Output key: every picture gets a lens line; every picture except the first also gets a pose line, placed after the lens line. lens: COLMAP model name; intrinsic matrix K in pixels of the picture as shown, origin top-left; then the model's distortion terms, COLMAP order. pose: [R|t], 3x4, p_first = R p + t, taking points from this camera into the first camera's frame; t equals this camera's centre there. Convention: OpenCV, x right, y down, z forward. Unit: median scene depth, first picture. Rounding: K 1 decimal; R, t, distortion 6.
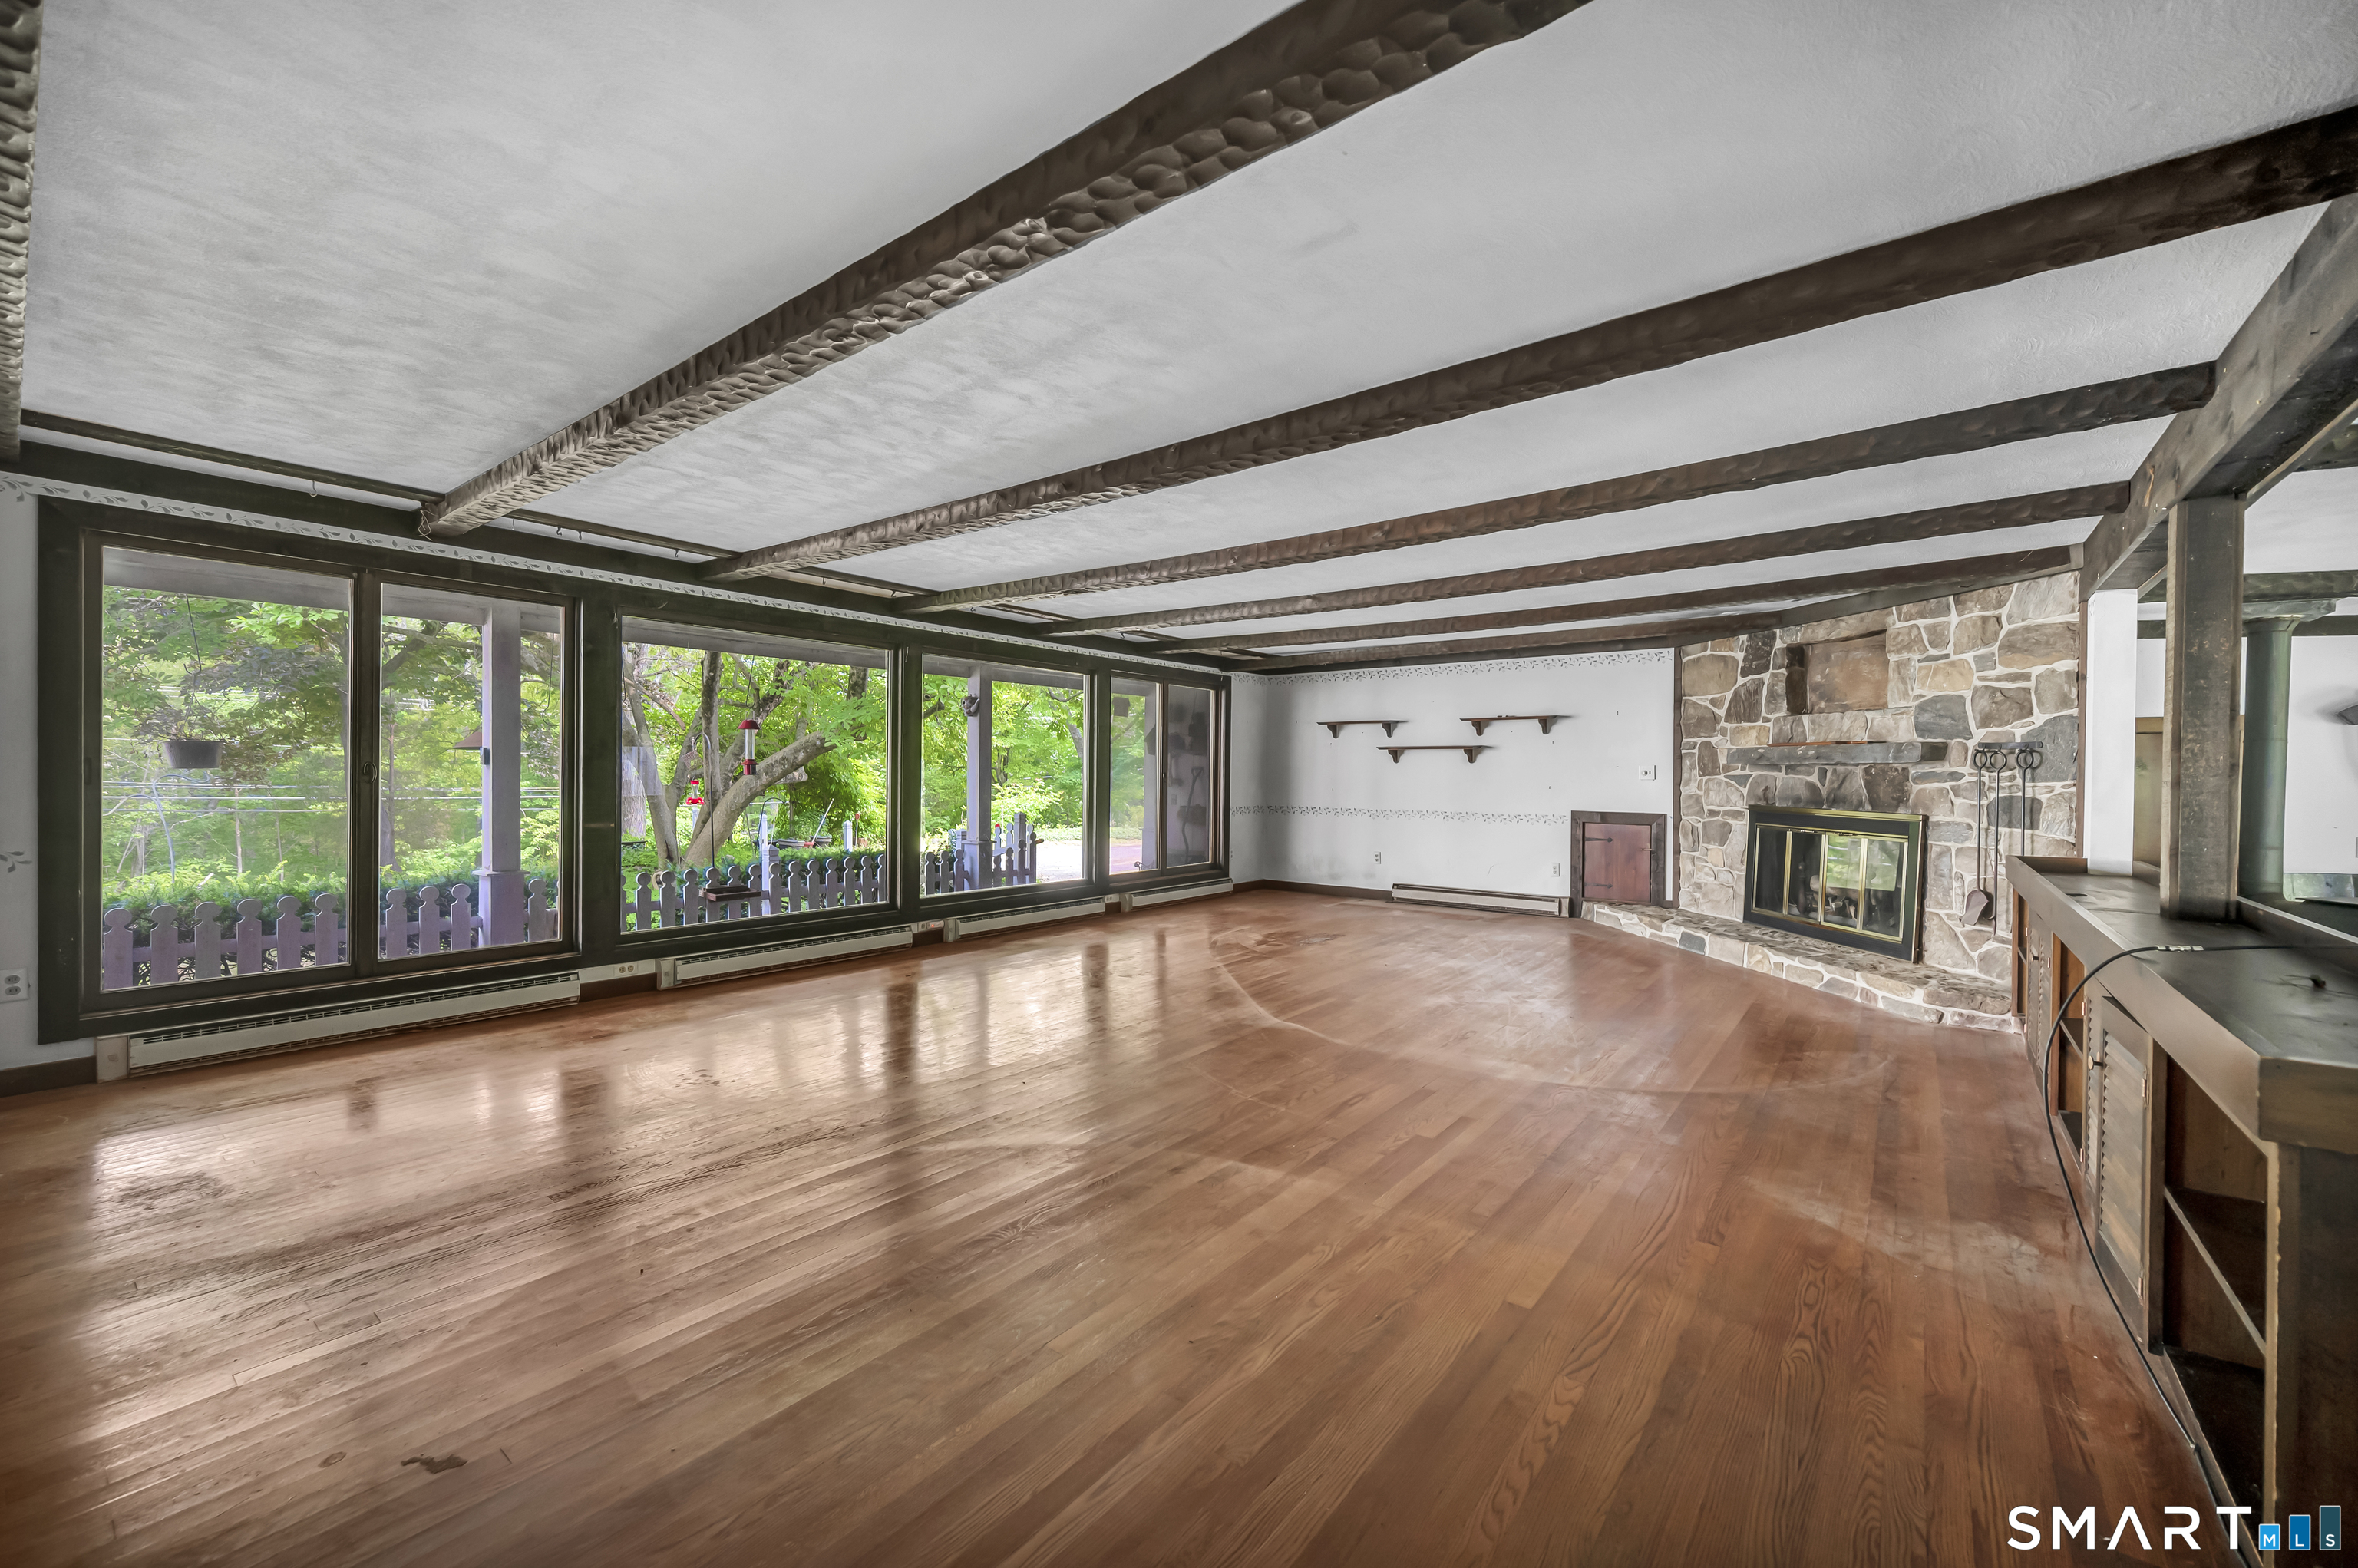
lens RADIAL K [[937.2, 0, 1172.0], [0, 937.2, 779.2], [0, 0, 1]] dist [-0.001065, -0.000004]
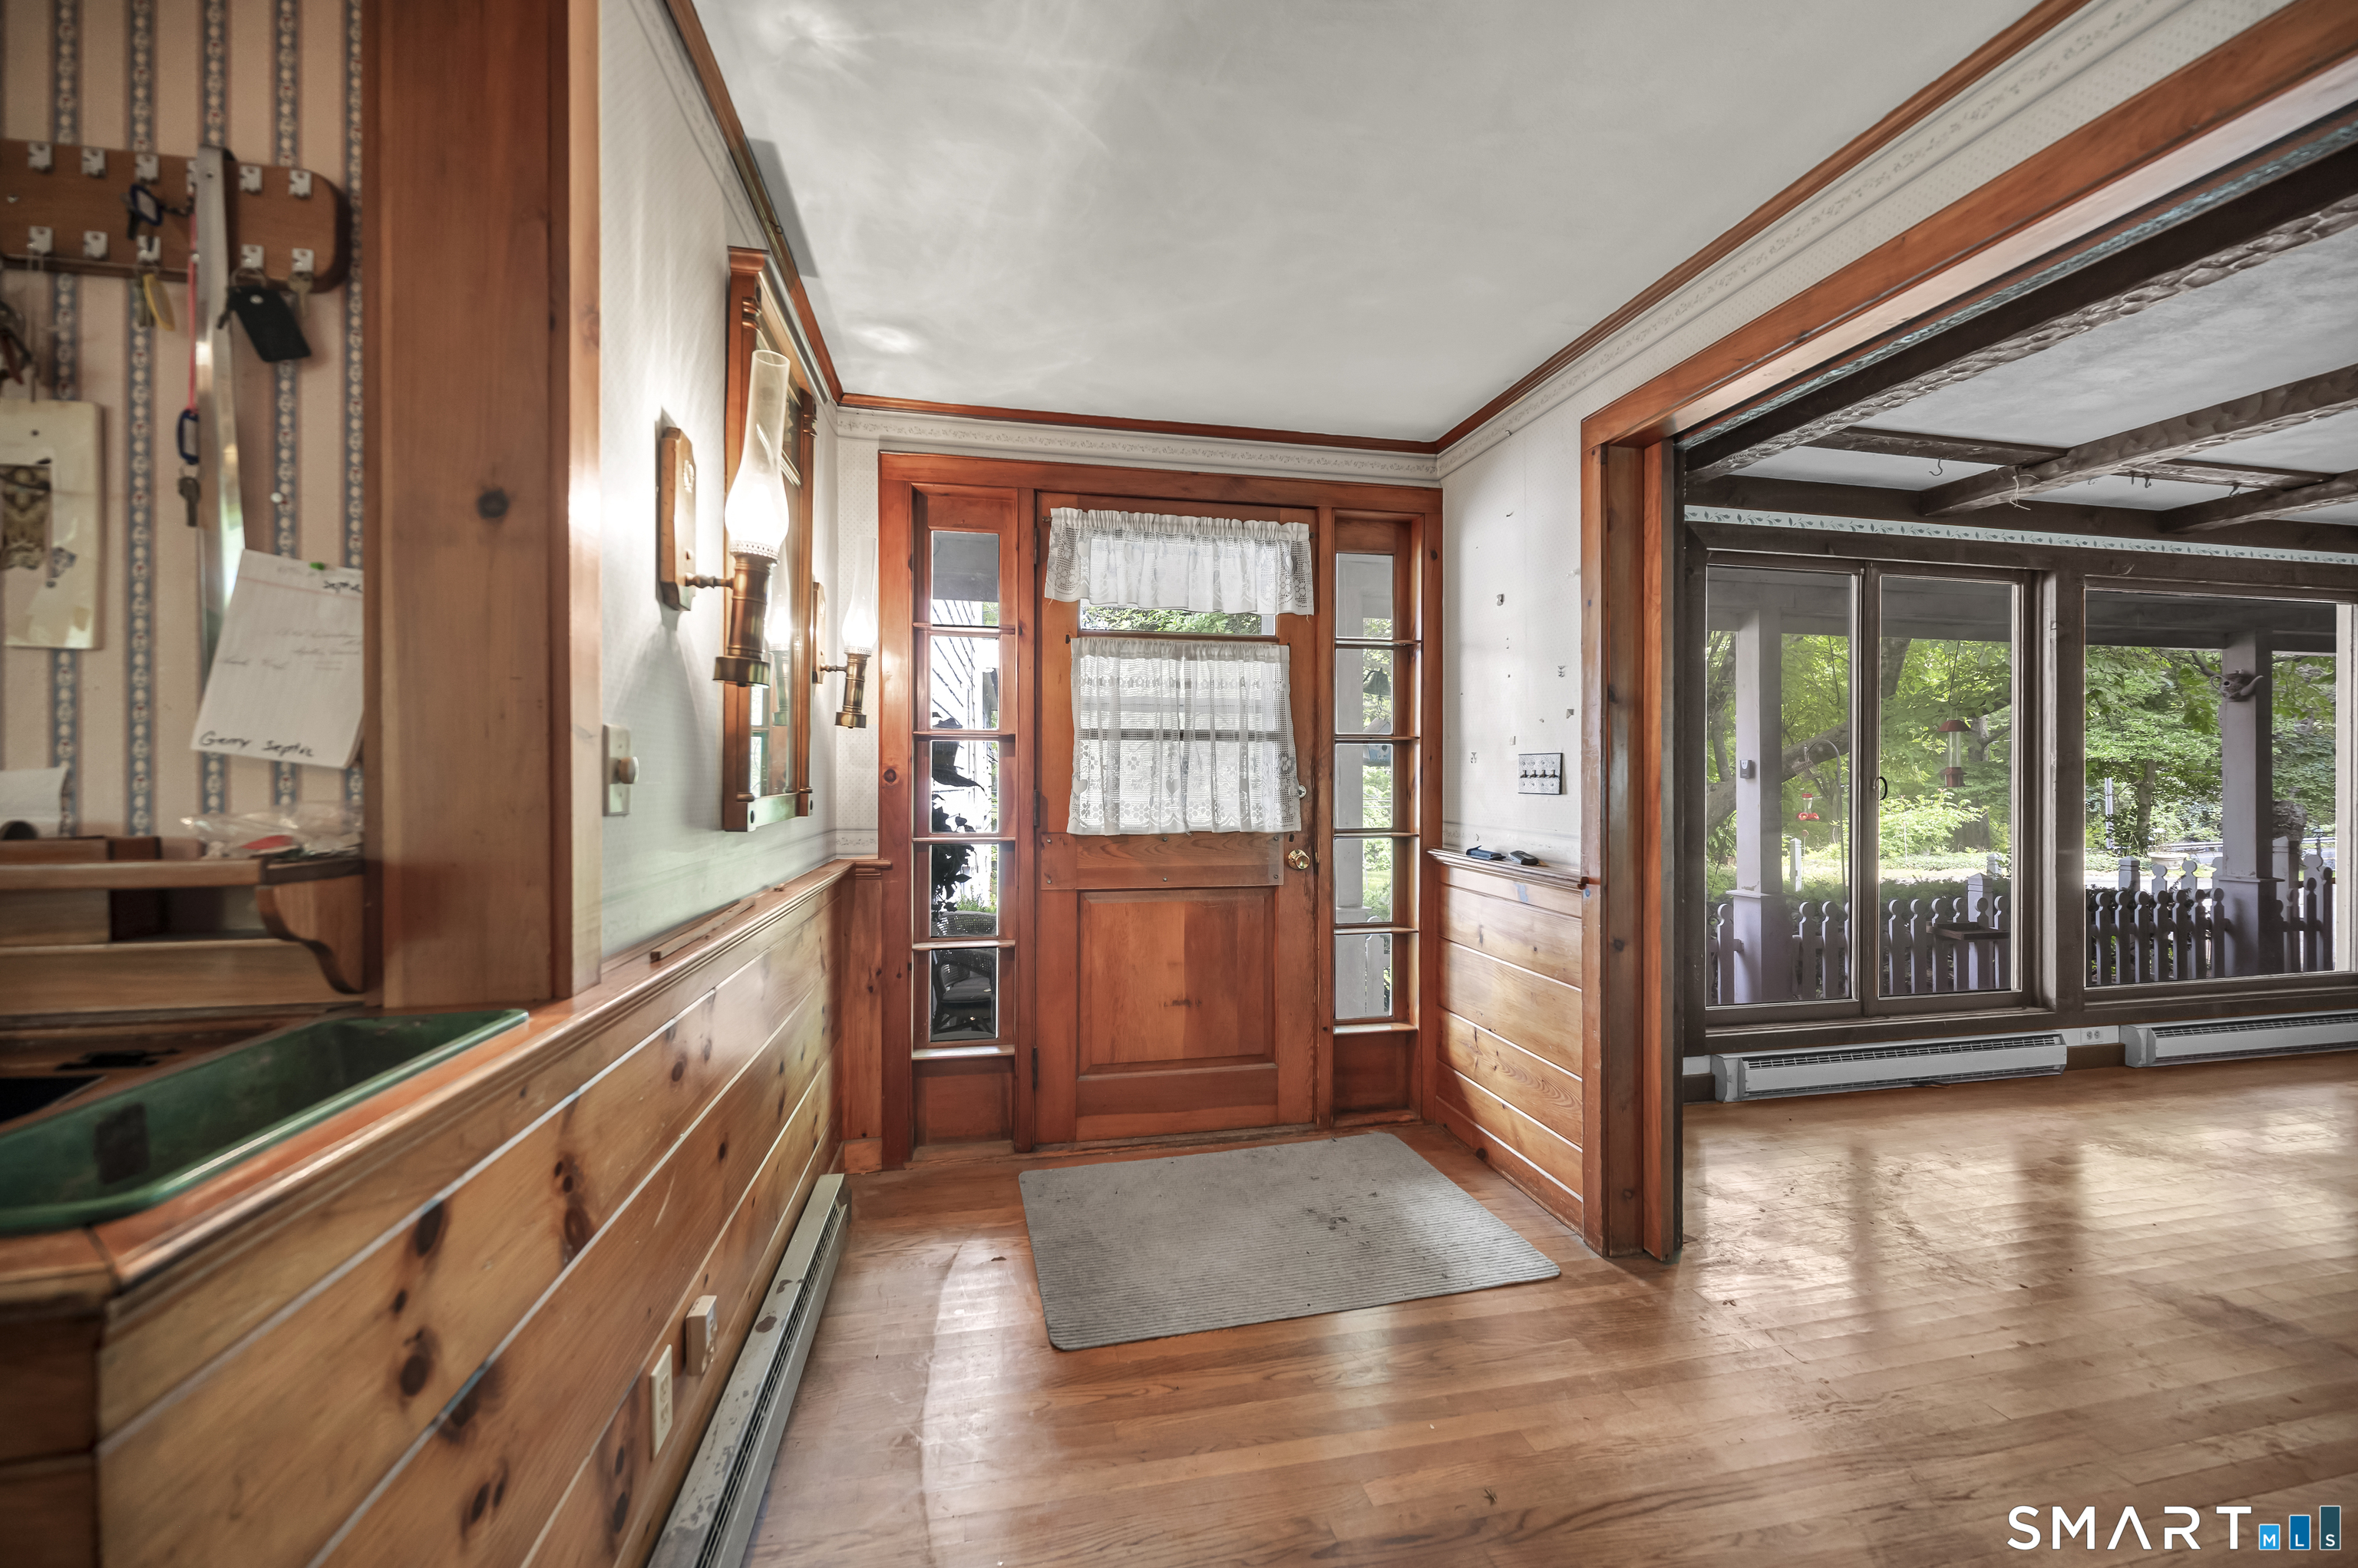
lens RADIAL K [[937.2, 0, 1203.4], [0, 937.2, 784.9], [0, 0, 1]] dist [-0.001065, -0.000004]
pose [[0.773456, -0.010194, -0.633768, -0.522760], [0.006353, 0.999945, -0.008330, -0.004789], [0.633819, 0.002417, 0.773478, -0.067369]]
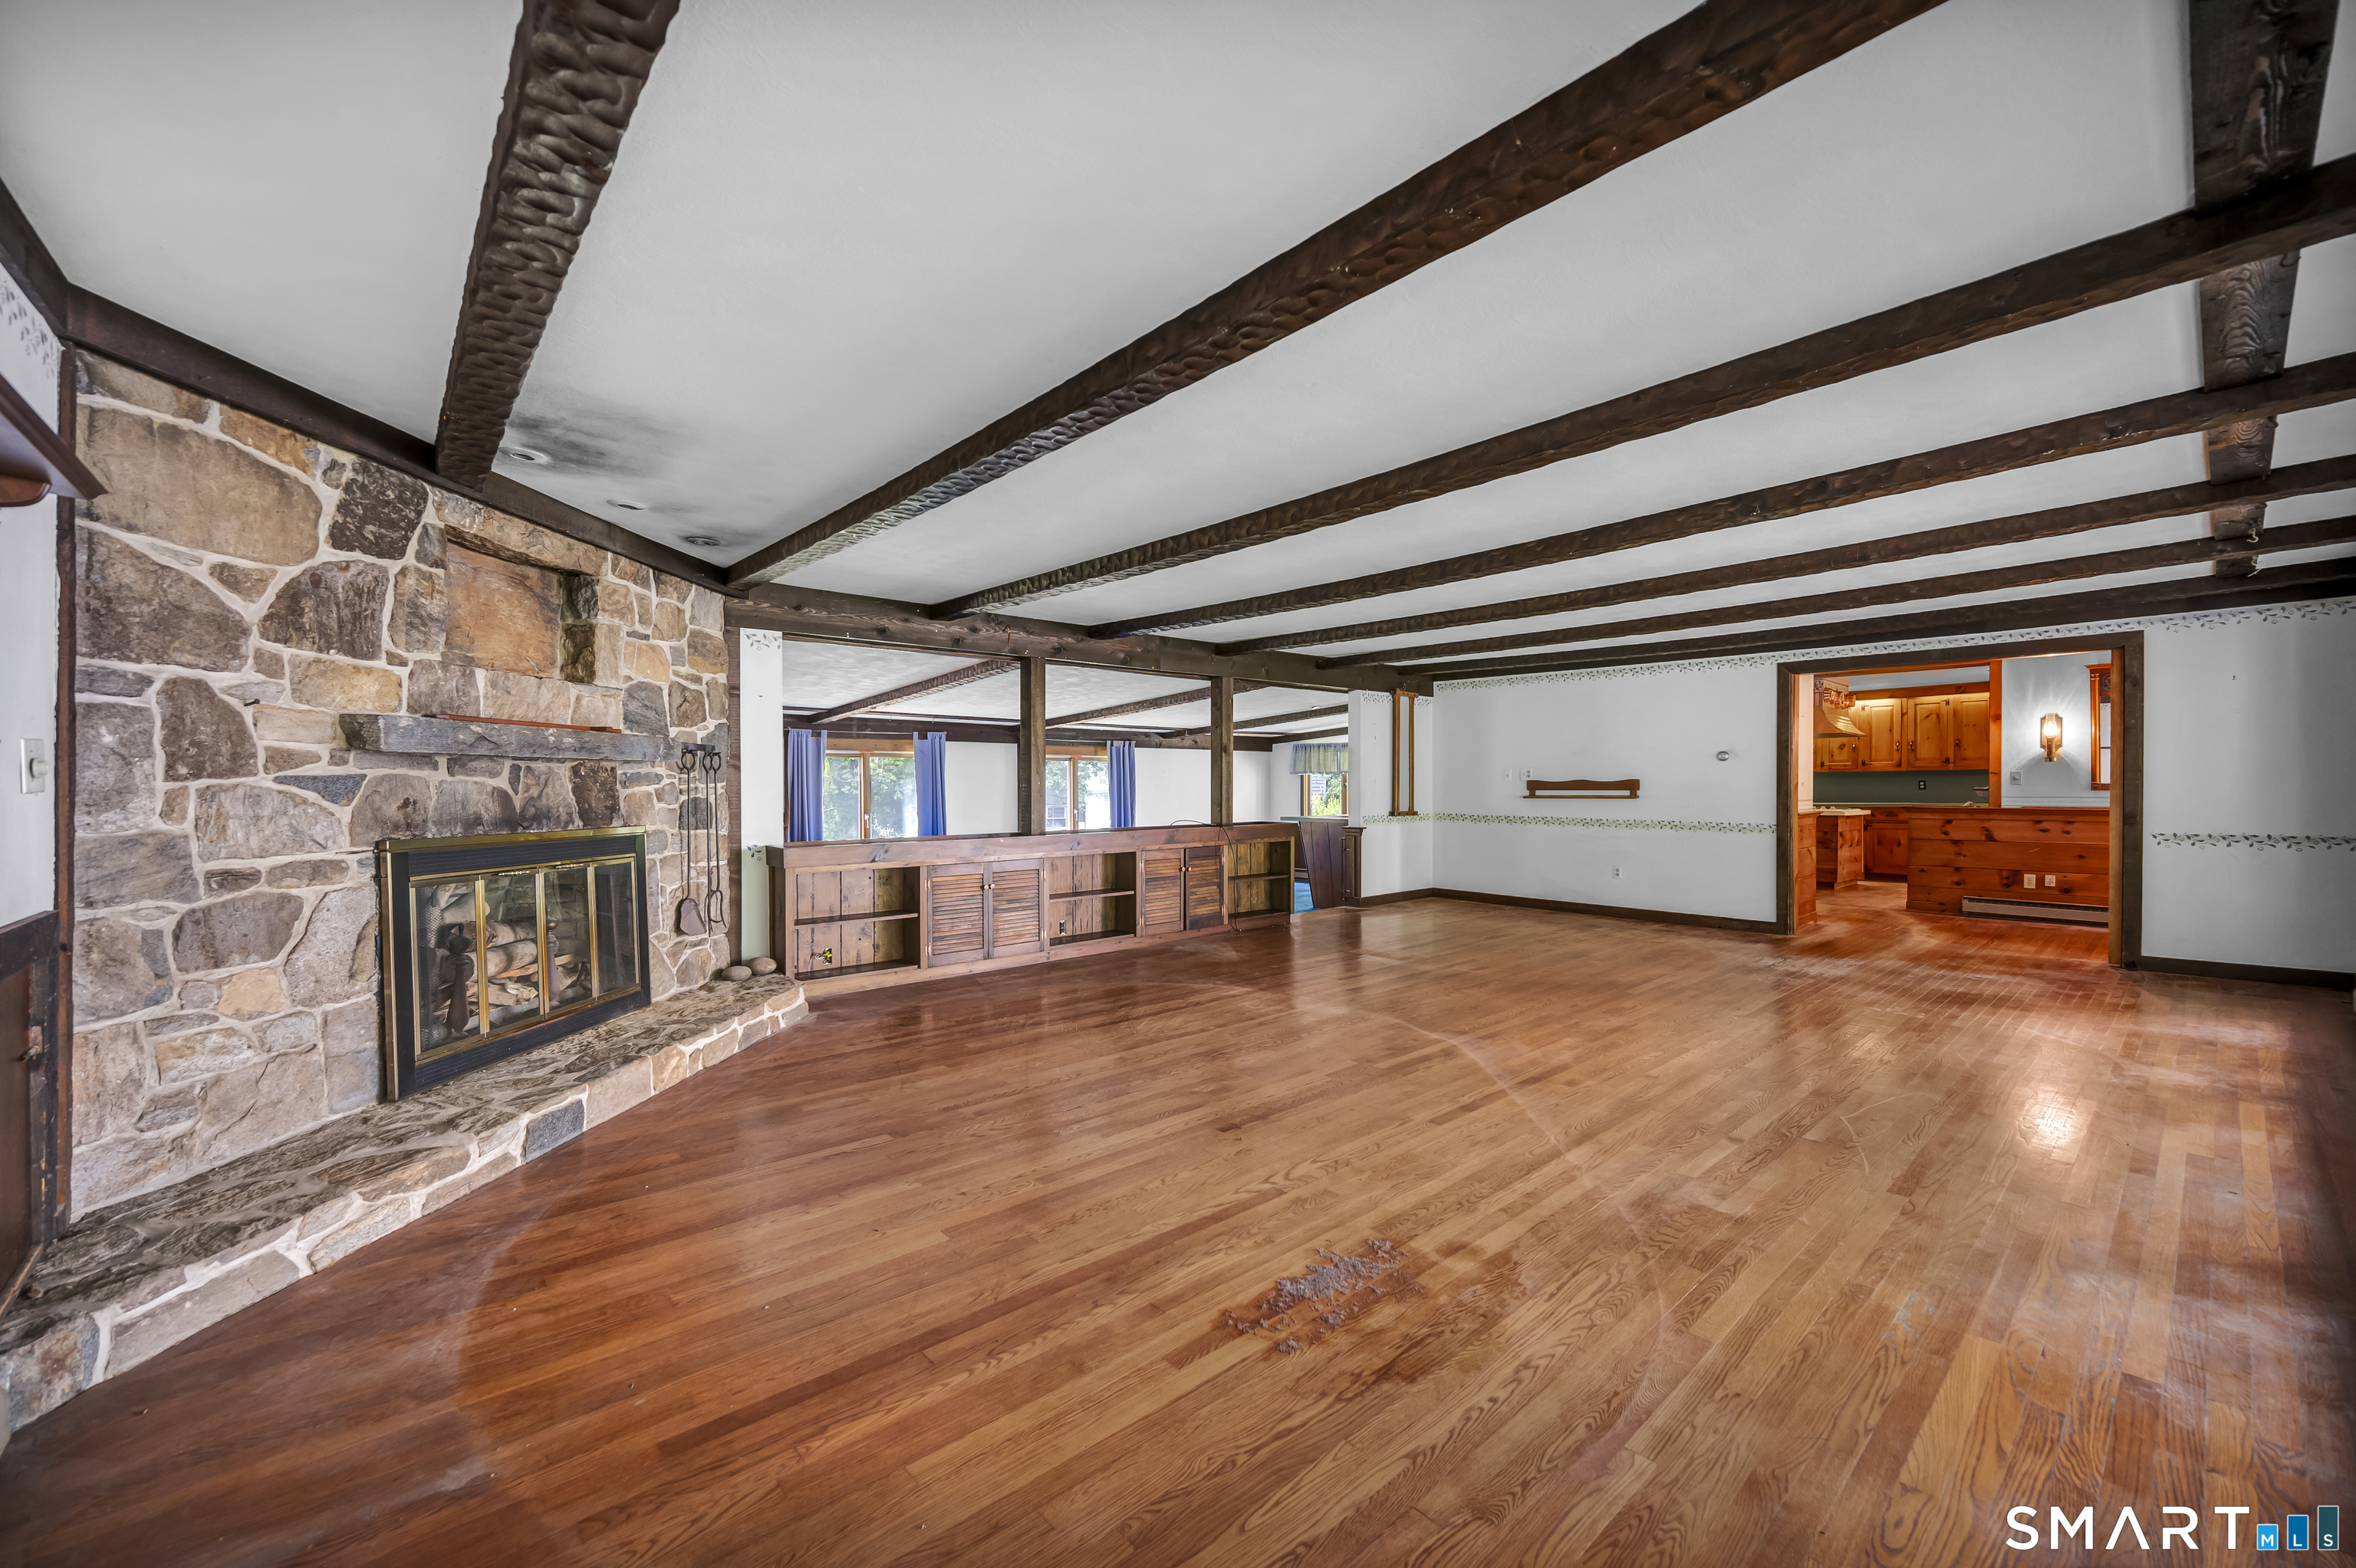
lens RADIAL K [[943.1, 0, 1184.5], [0, 943.1, 793.9], [0, 0, 1]] dist [-0.000366, 0.000007]
pose [[-0.986019, -0.009991, 0.166332, 0.163312], [-0.006501, 0.999747, 0.021511, -0.008359], [-0.166505, 0.020129, -0.985835, 1.445010]]
